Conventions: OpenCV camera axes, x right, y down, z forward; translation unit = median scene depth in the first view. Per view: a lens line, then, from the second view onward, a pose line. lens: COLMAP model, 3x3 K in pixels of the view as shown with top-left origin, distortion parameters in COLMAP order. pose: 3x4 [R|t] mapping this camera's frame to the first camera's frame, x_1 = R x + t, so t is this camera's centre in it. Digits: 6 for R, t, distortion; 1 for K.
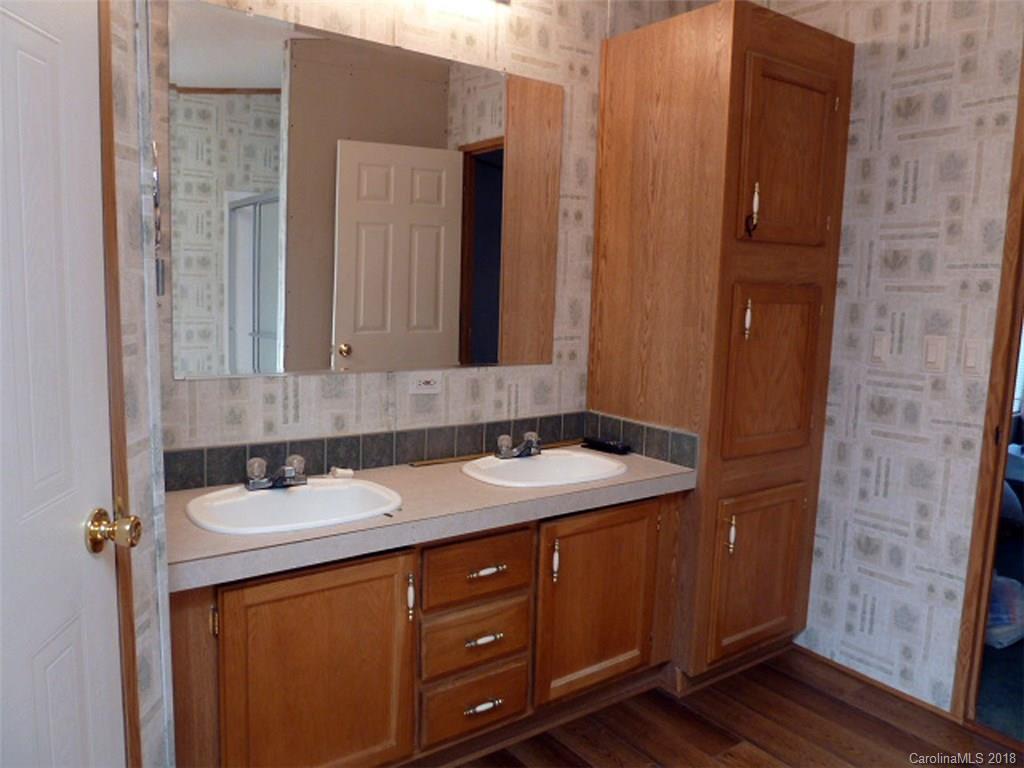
lens RADIAL K [[765.7, 0, 512.0], [0, 765.7, 384.0], [0, 0, 1]] dist [-0.033026, 0.002031]
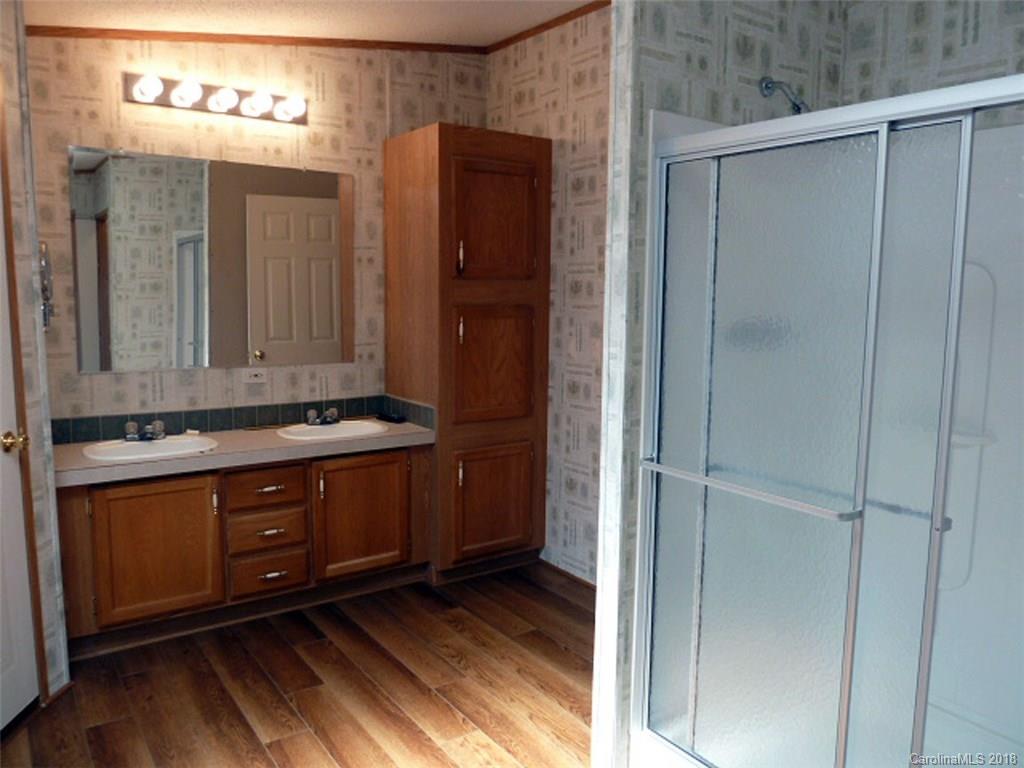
lens RADIAL K [[765.7, 0, 512.0], [0, 765.7, 384.0], [0, 0, 1]] dist [-0.033026, 0.002031]
pose [[0.999727, -0.016078, -0.016966, 0.406505], [0.015939, 0.999839, -0.008290, 0.034509], [0.017097, 0.008017, 0.999822, -0.486842]]
